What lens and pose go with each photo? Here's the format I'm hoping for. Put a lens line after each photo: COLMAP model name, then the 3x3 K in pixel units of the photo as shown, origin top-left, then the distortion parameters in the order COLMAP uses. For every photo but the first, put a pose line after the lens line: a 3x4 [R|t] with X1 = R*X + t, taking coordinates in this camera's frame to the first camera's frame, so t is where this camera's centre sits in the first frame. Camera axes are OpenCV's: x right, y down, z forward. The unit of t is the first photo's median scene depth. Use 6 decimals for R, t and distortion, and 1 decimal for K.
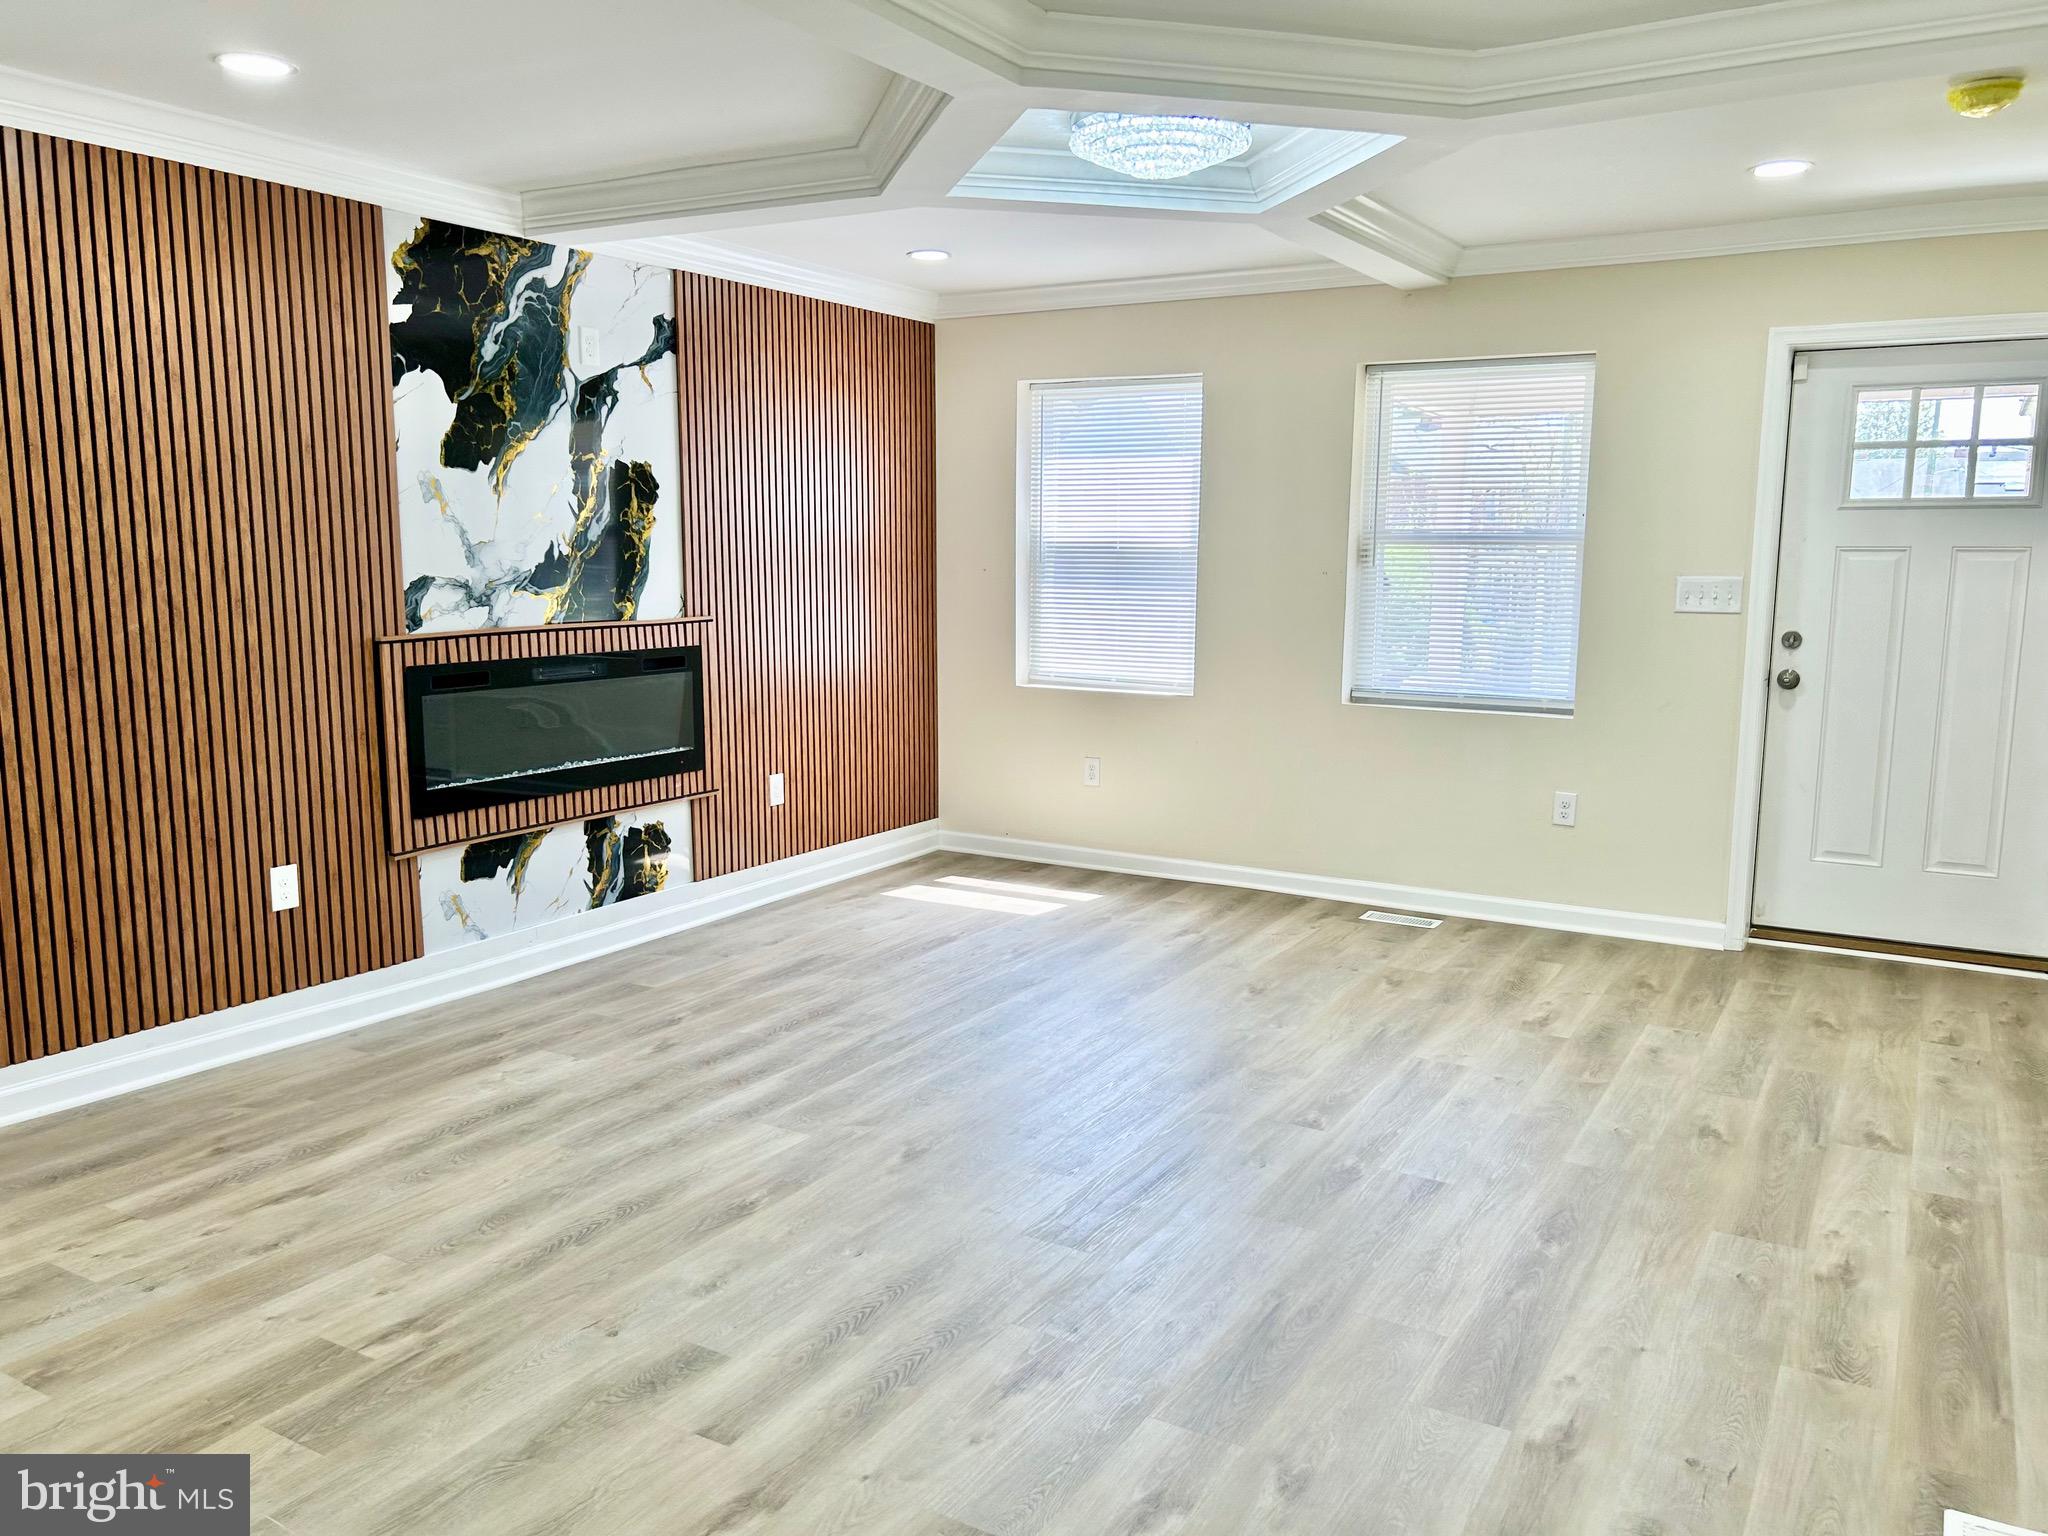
lens RADIAL K [[1550.0, 0, 1023.5], [0, 1550.0, 772.6], [0, 0, 1]] dist [0.064617, -0.071113]
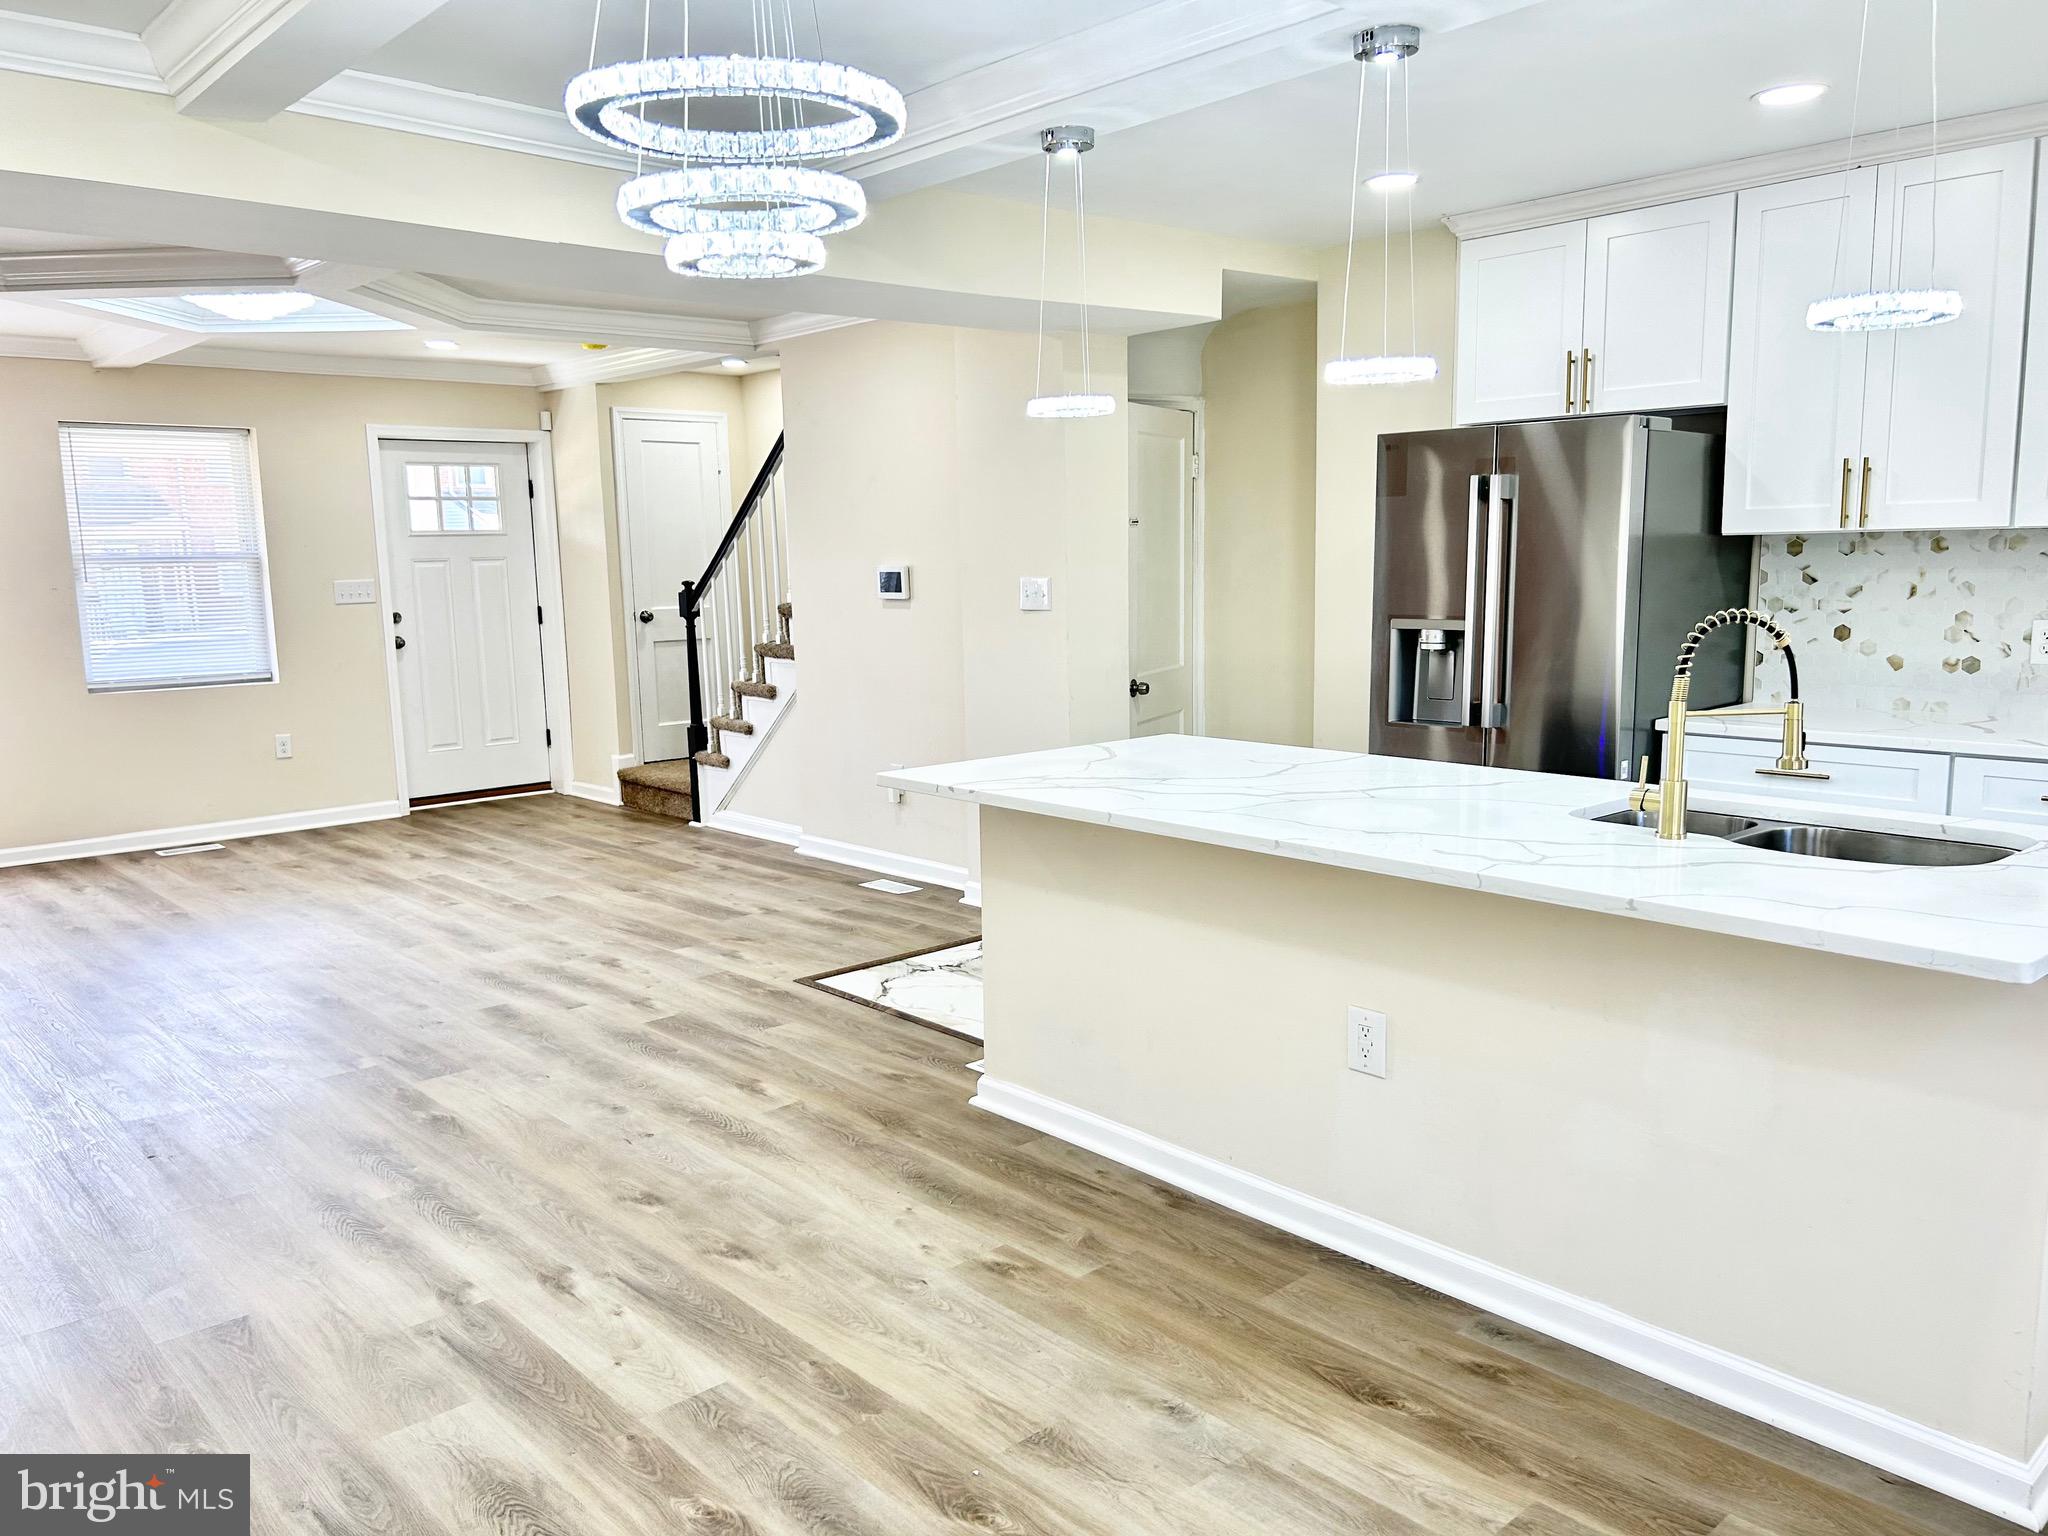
lens RADIAL K [[1538.1, 0, 1022.3], [0, 1538.1, 787.5], [0, 0, 1]] dist [0.059734, -0.080193]
pose [[0.294236, -0.159497, 0.942330, -0.943126], [0.162458, 0.979974, 0.115142, 0.008126], [-0.941824, 0.119210, 0.314255, -0.094675]]
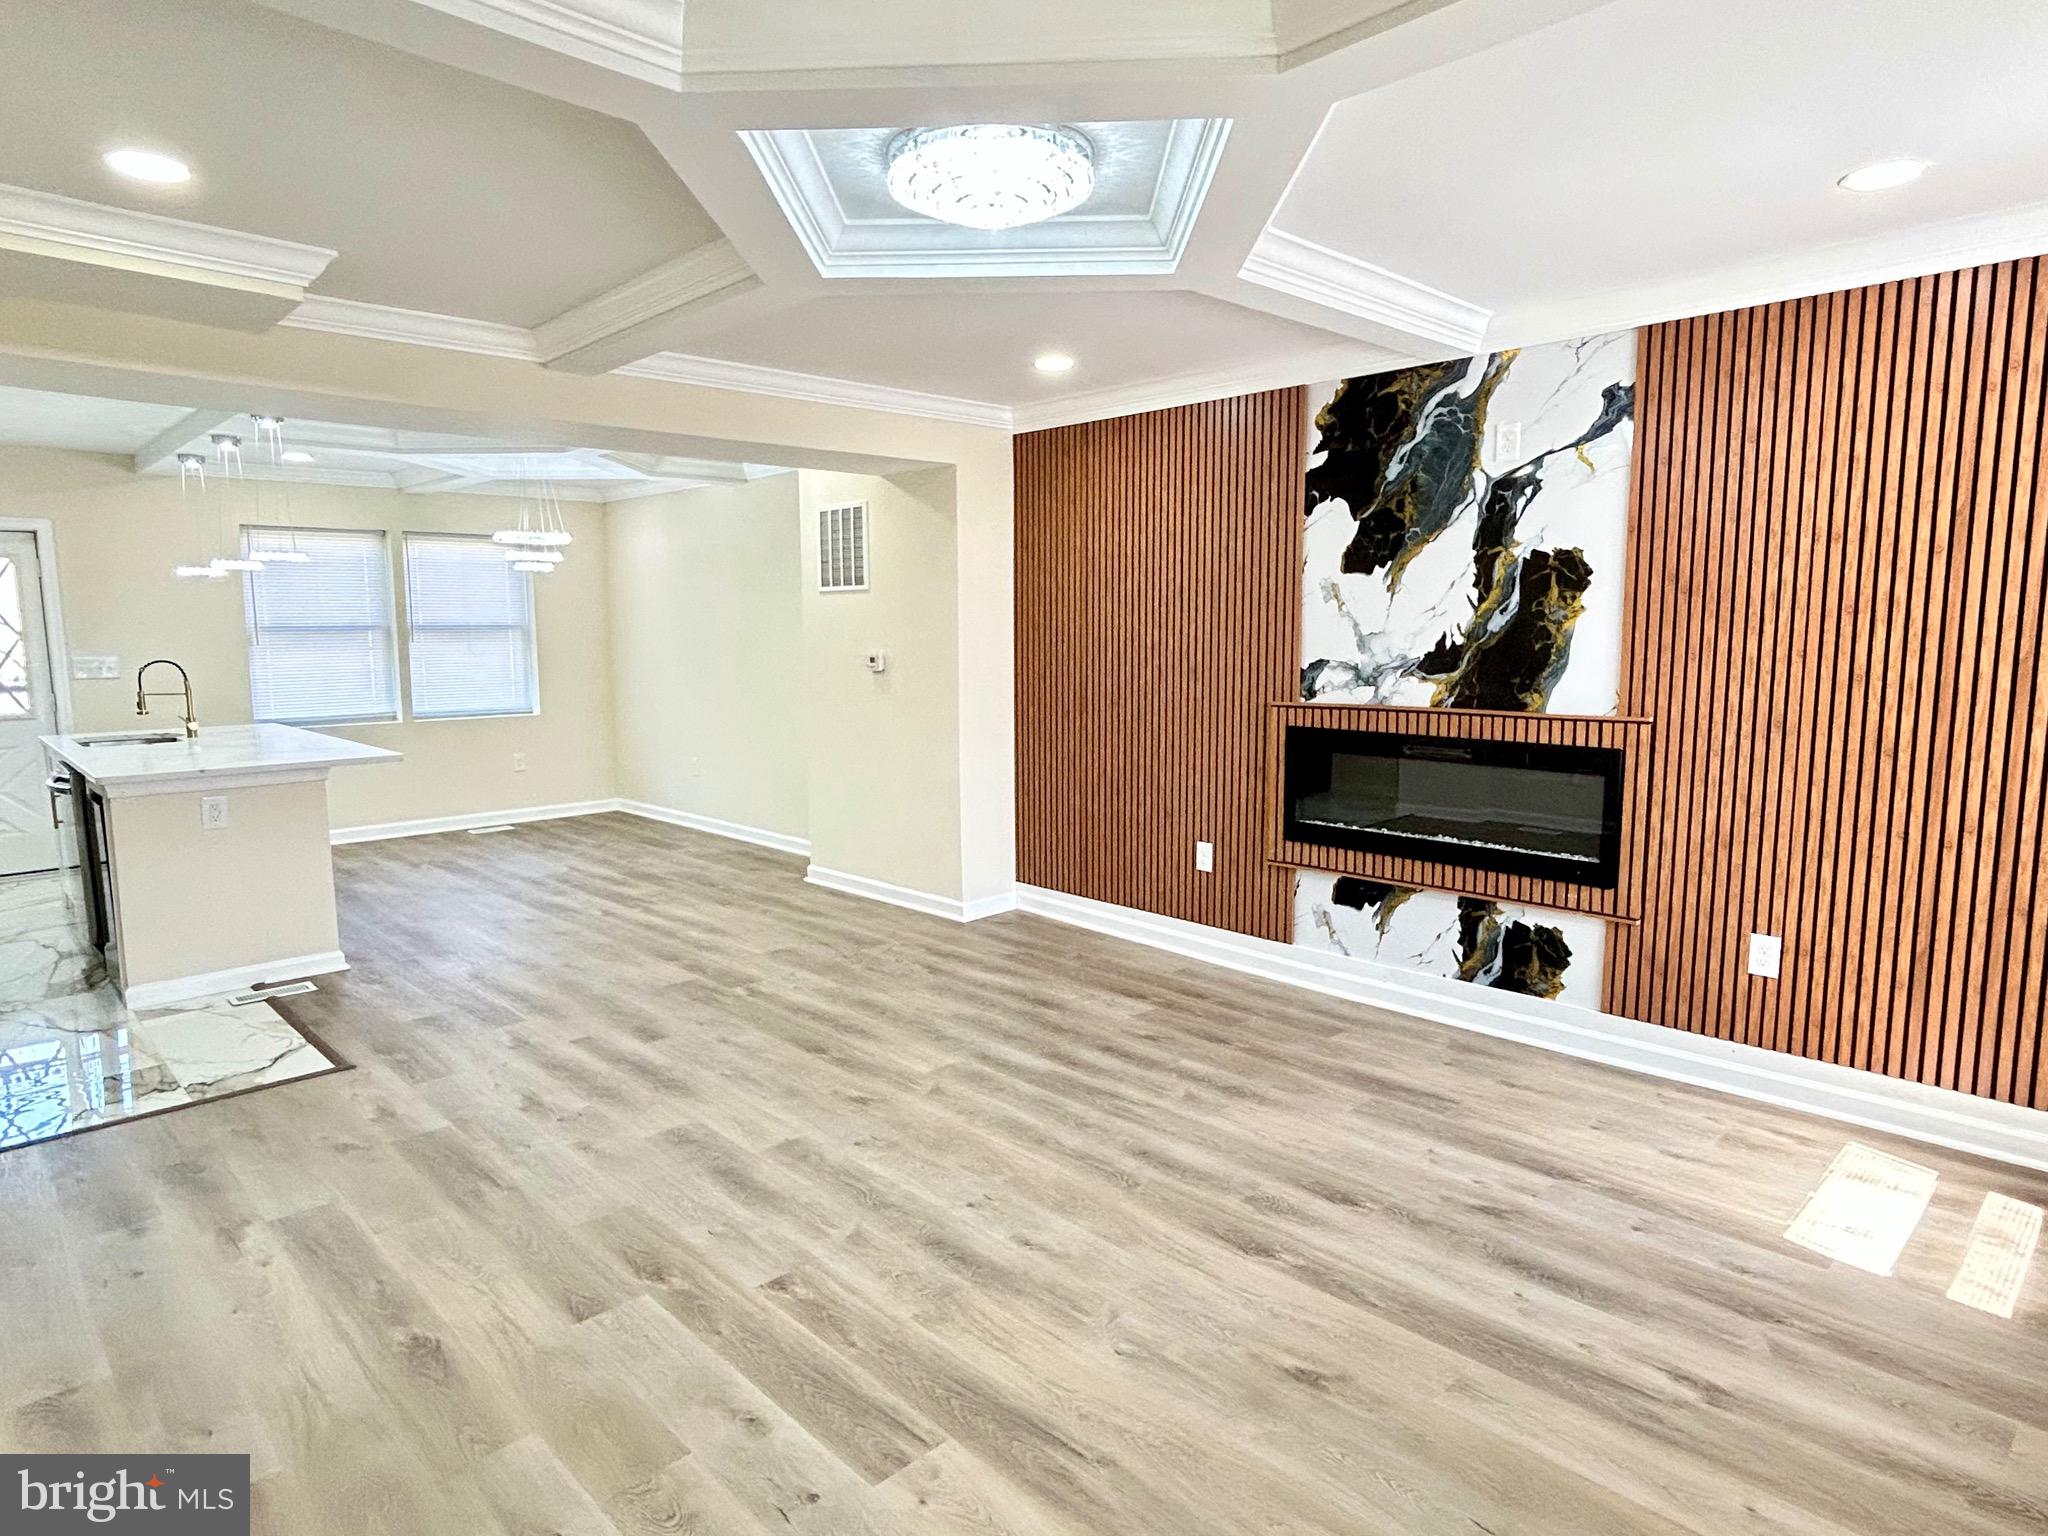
lens RADIAL K [[1165.5, 0, 1024.0], [0, 1165.5, 768.0], [0, 0, 1]] dist [0.001090, -0.000201]
pose [[-0.260036, 0.113520, -0.958903, 0.598379], [-0.140062, 0.978128, 0.153778, -0.147308], [0.955387, 0.174294, -0.238449, 0.983268]]
